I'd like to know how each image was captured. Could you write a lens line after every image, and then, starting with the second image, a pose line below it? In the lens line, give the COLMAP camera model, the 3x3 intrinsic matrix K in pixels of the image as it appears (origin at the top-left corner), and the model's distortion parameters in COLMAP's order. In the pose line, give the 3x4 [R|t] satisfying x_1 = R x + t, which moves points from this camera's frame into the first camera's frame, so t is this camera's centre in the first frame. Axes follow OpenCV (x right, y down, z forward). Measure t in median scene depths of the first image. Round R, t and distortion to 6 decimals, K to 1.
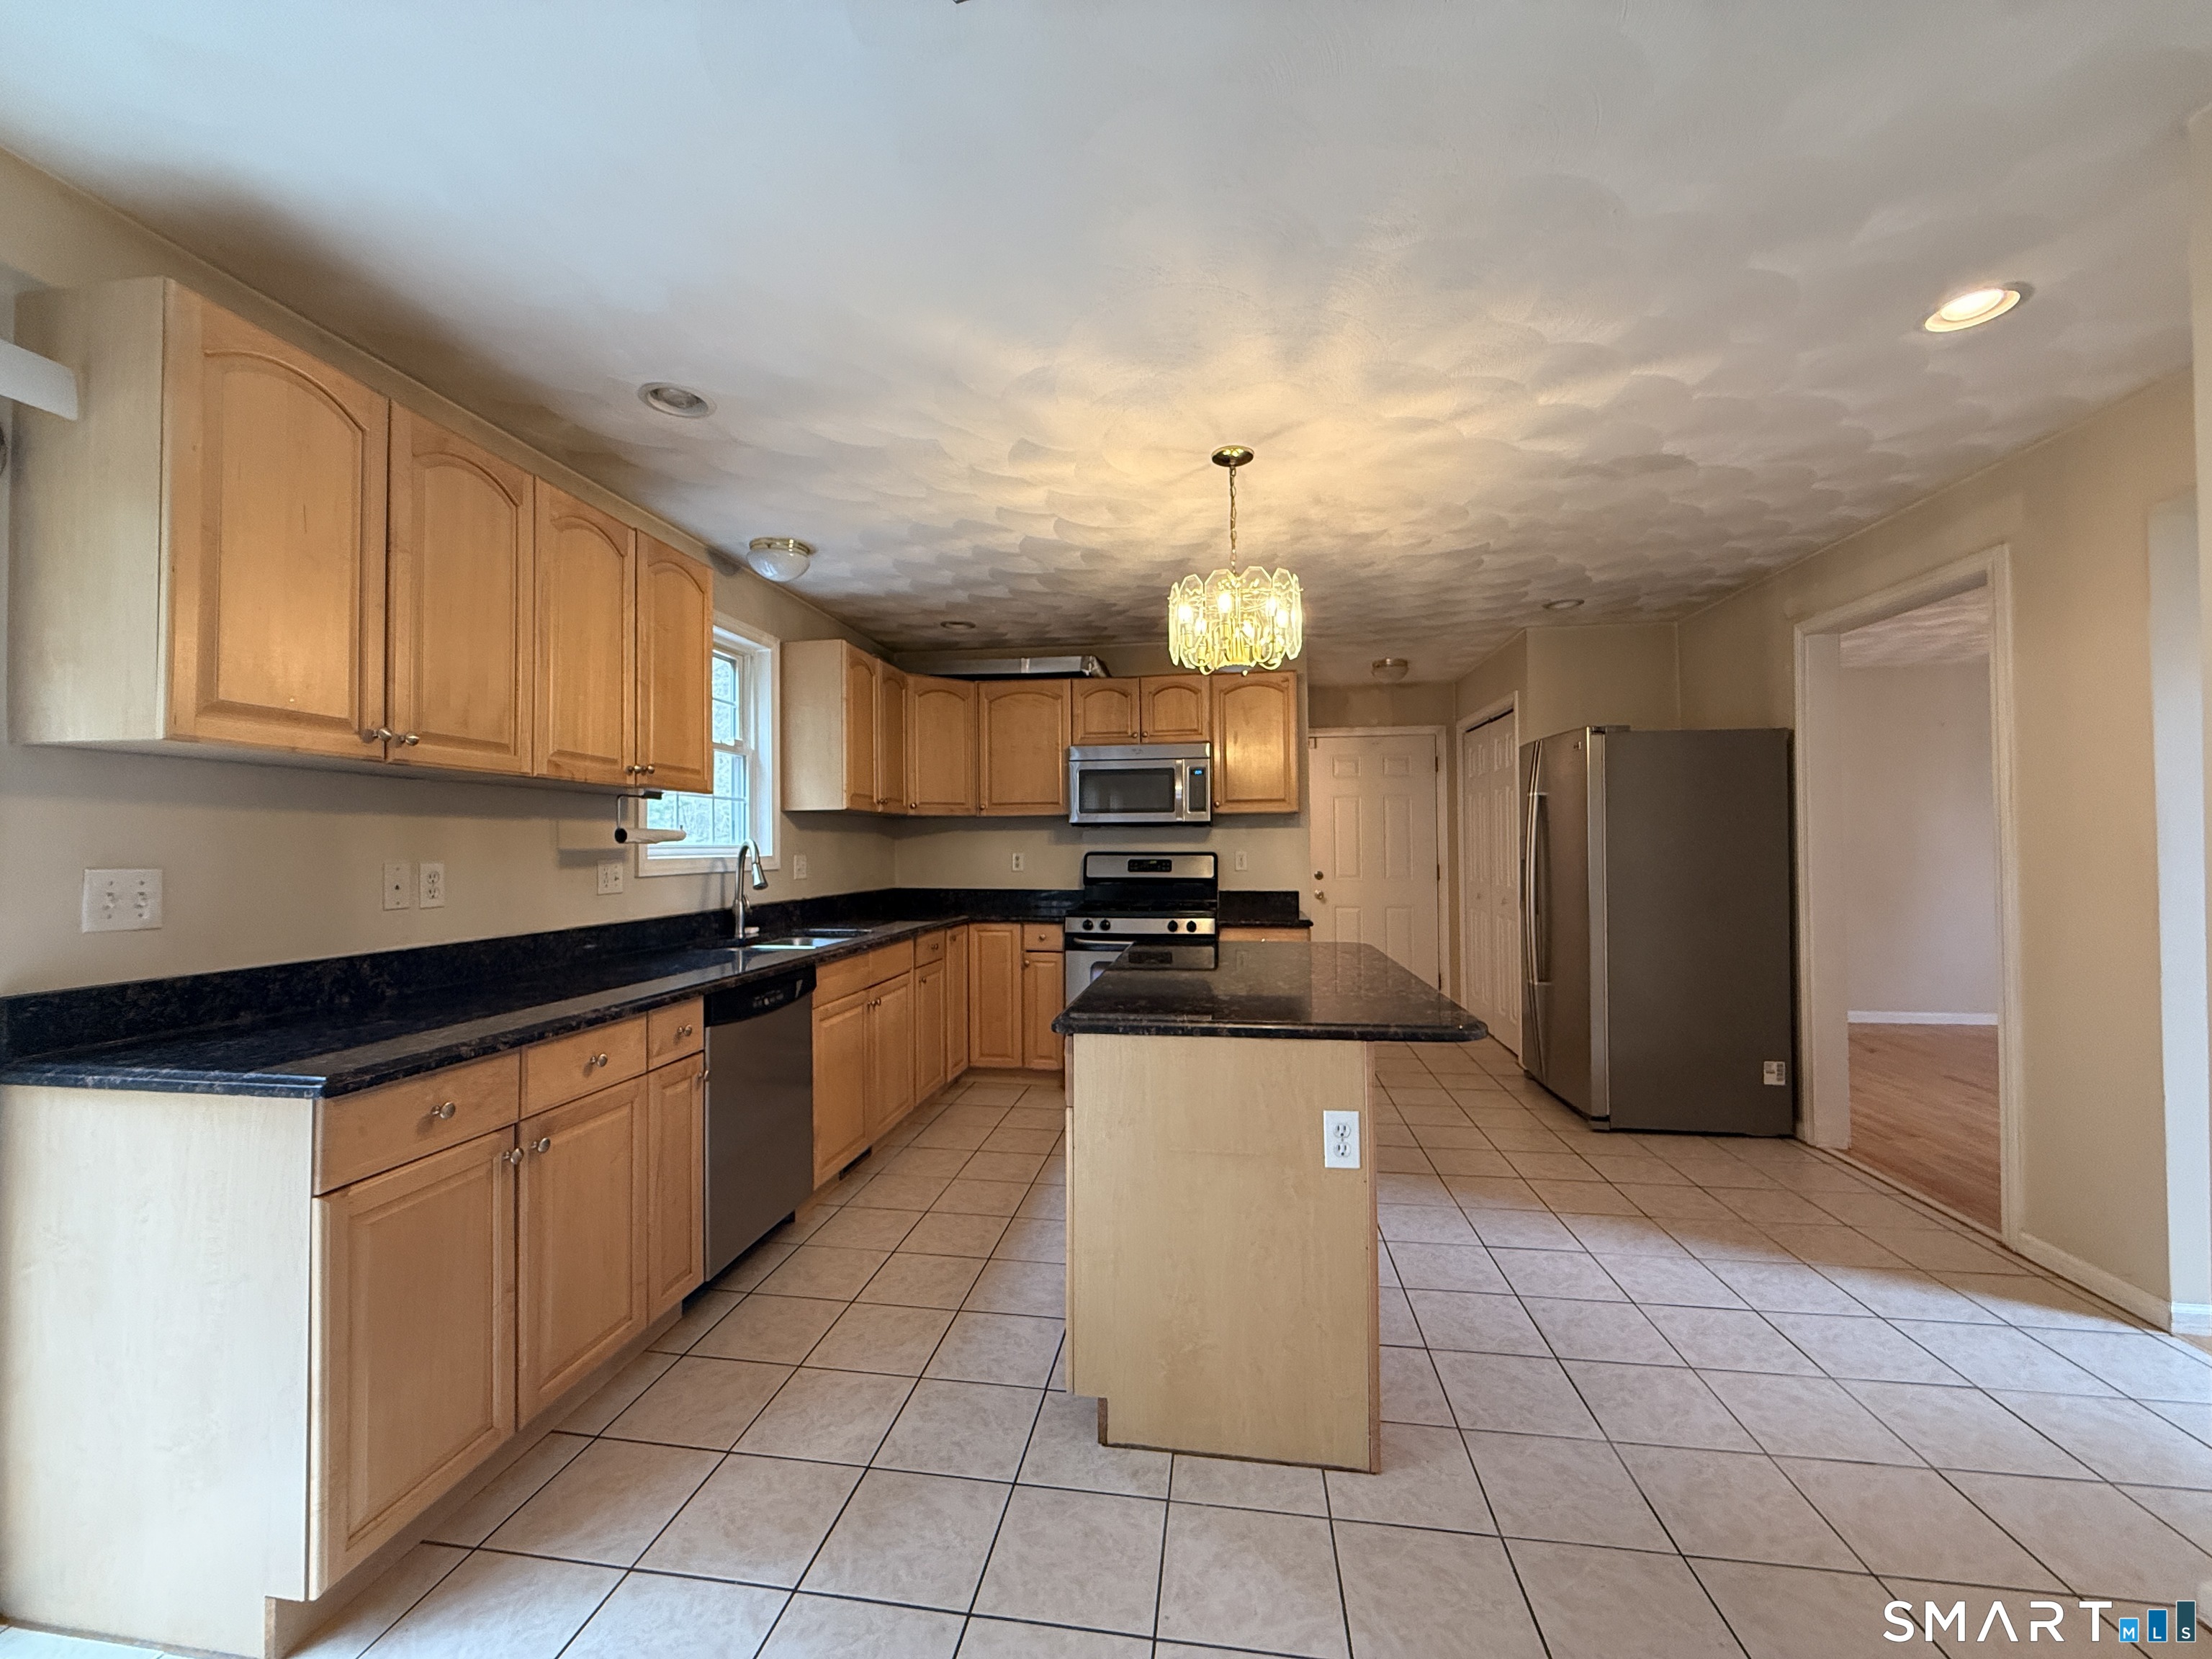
lens RADIAL K [[877.7, 0, 1111.4], [0, 877.7, 830.1], [0, 0, 1]] dist [0.000006, -0.000015]
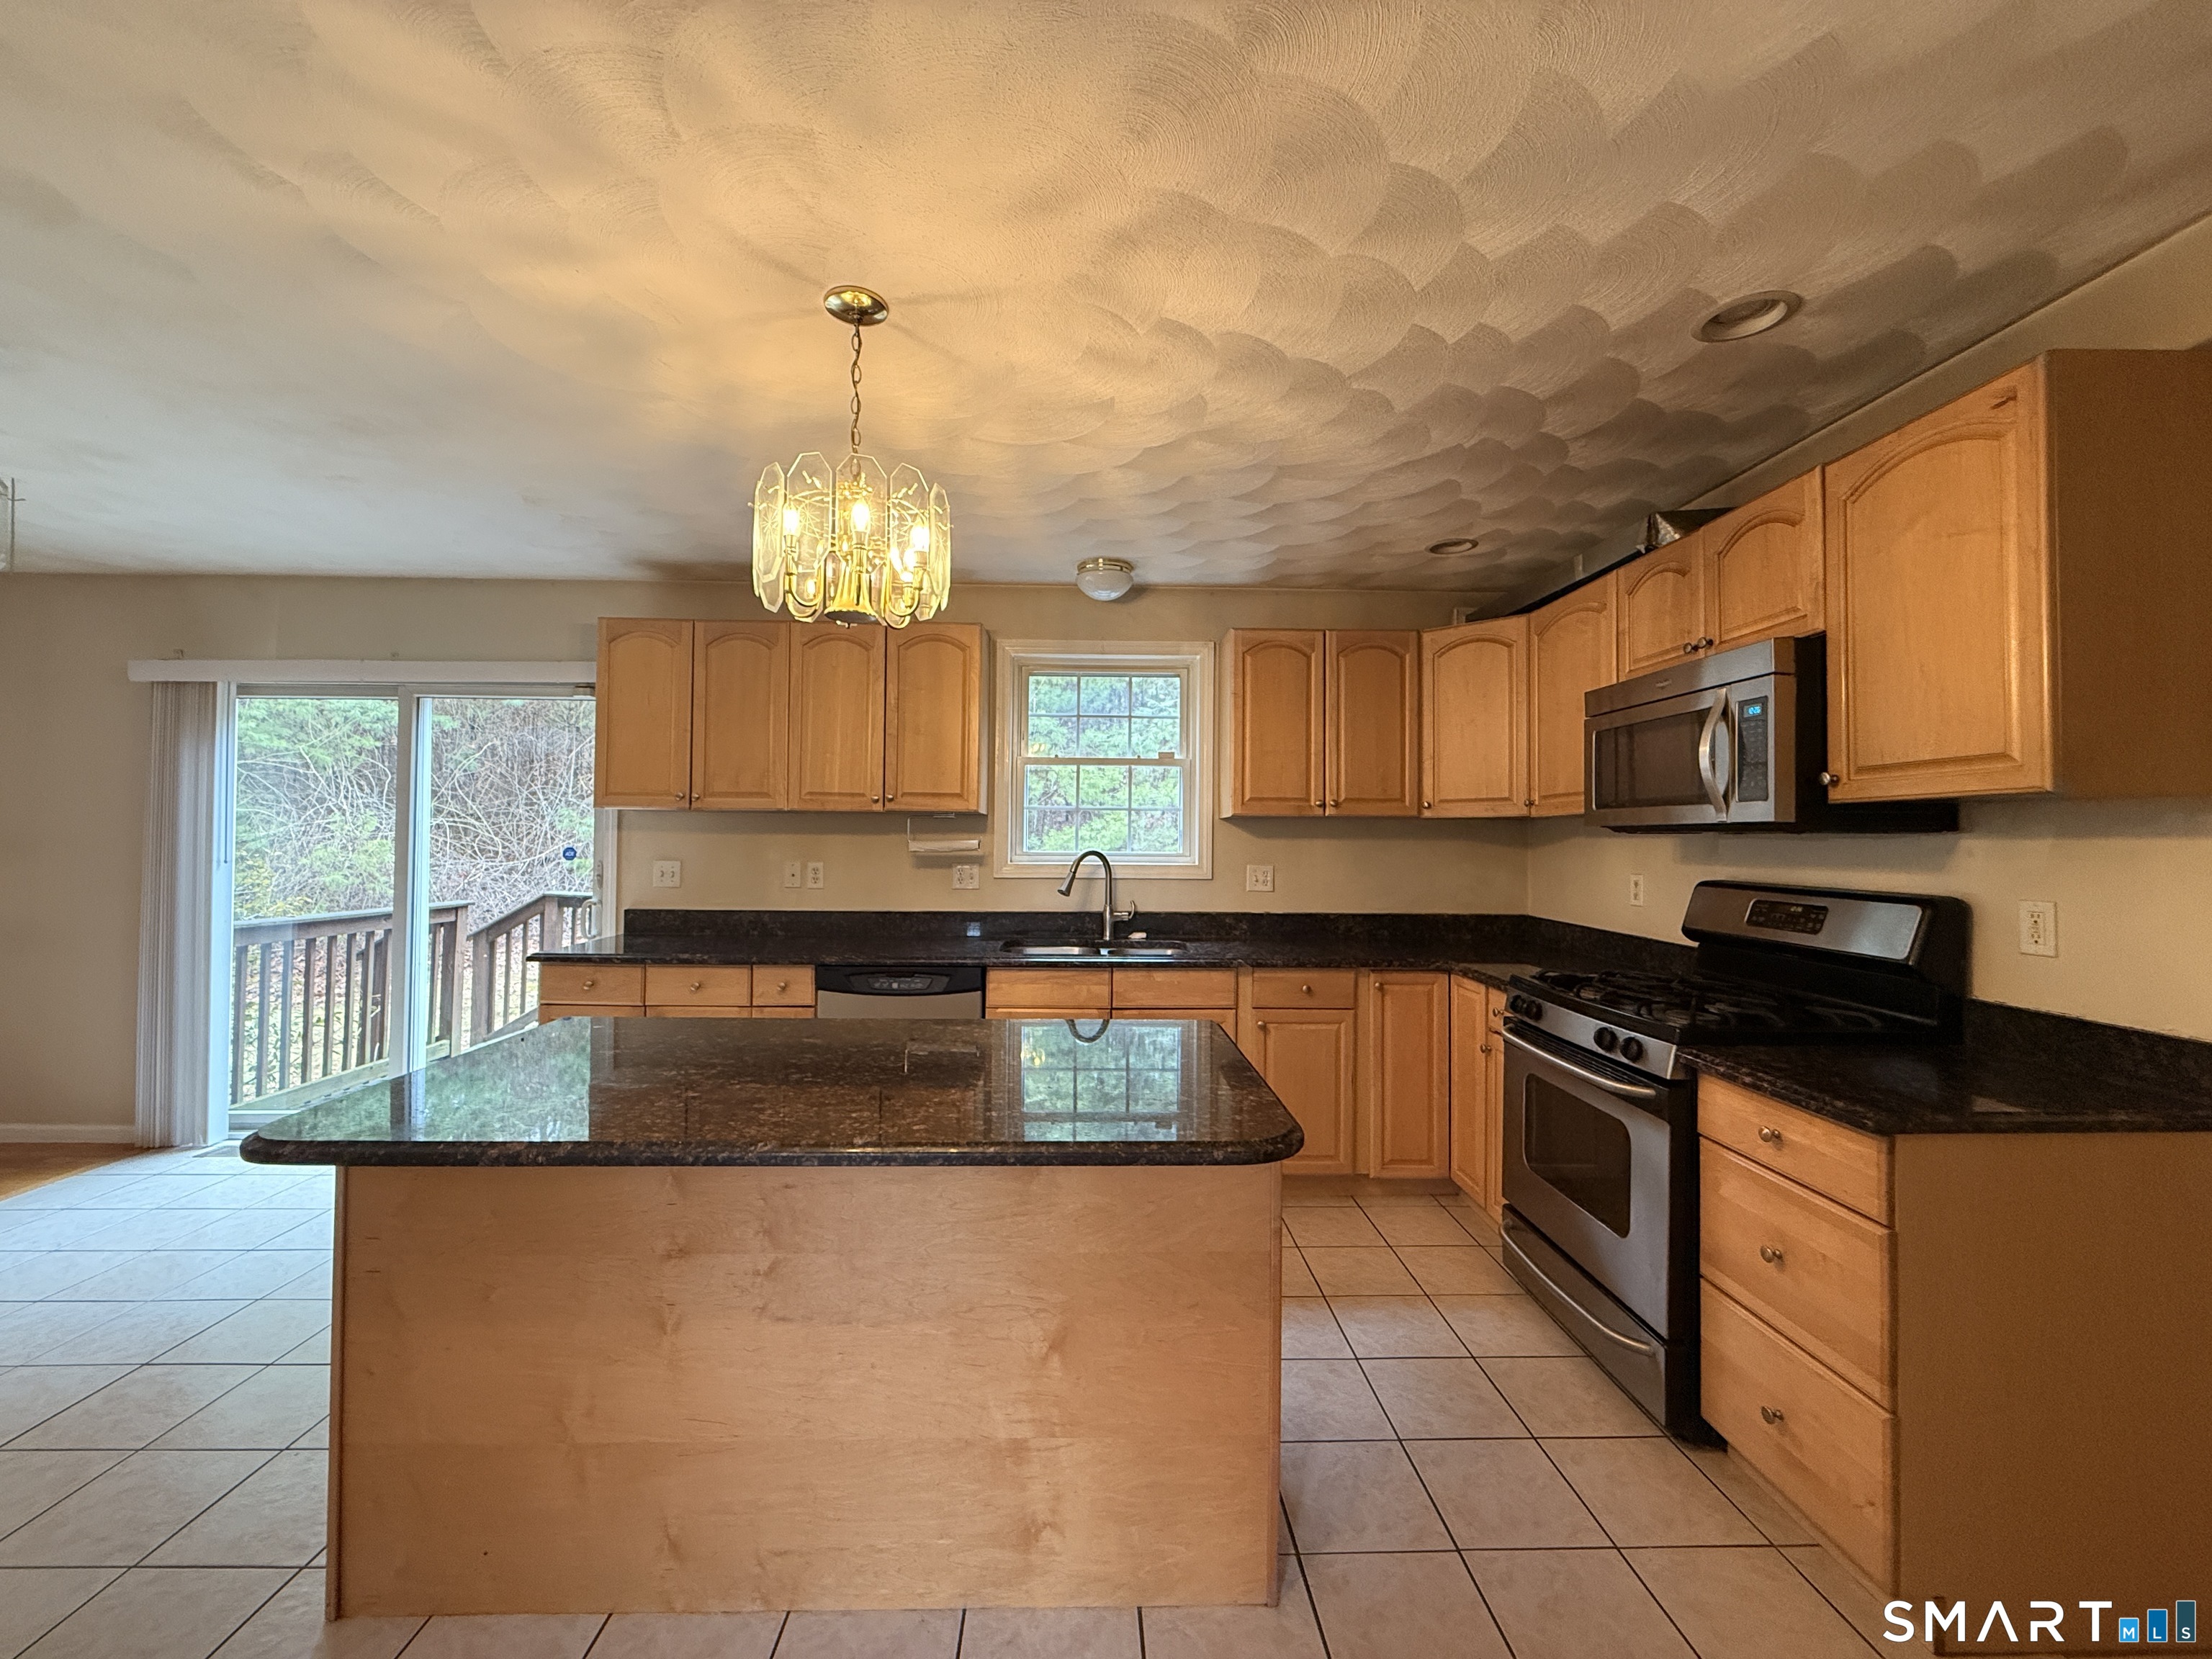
lens RADIAL K [[886.4, 0, 1108.0], [0, 886.4, 828.2], [0, 0, 1]] dist [-0.000690, -0.000023]
pose [[0.167562, -0.002927, -0.985857, 0.676609], [0.009793, 0.999951, -0.001304, -0.013547], [0.985813, -0.009436, 0.167583, 0.852928]]
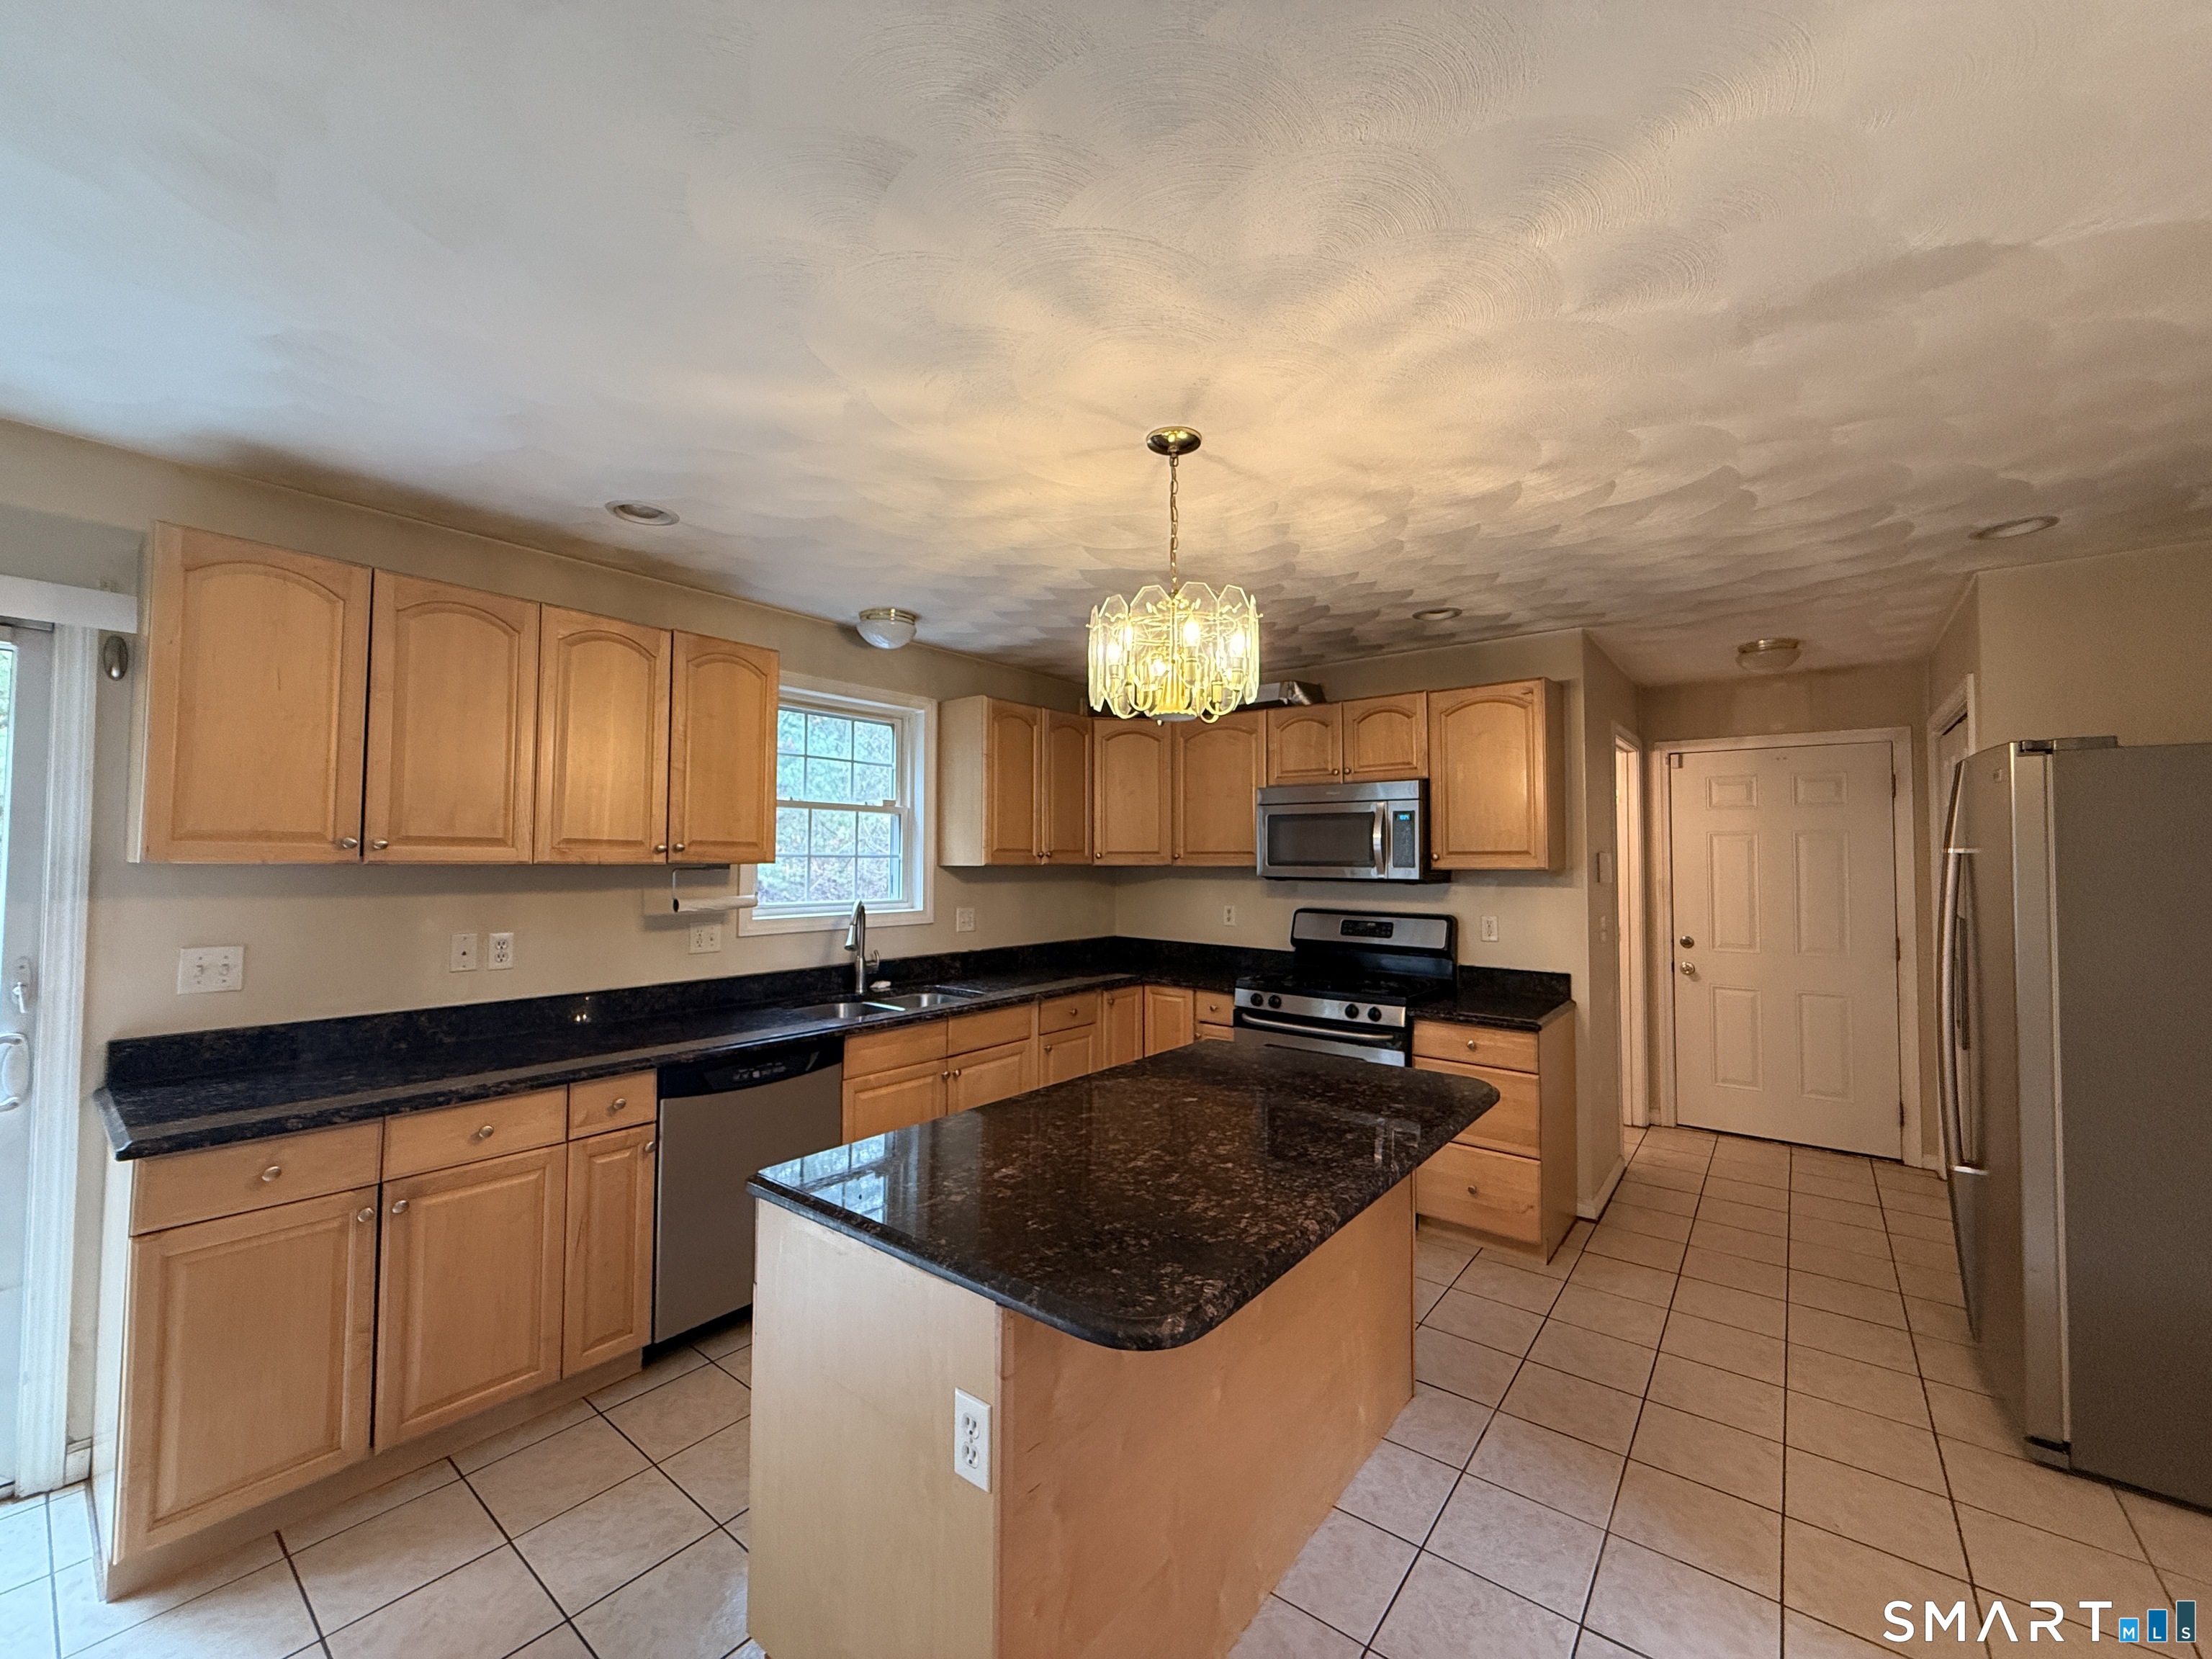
lens RADIAL K [[886.4, 0, 1108.0], [0, 886.4, 828.2], [0, 0, 1]] dist [-0.000690, -0.000023]
pose [[0.865190, -0.005397, -0.501415, 0.377433], [-0.002781, 0.999875, -0.015560, -0.059918], [0.501436, 0.014857, 0.865067, 0.242413]]
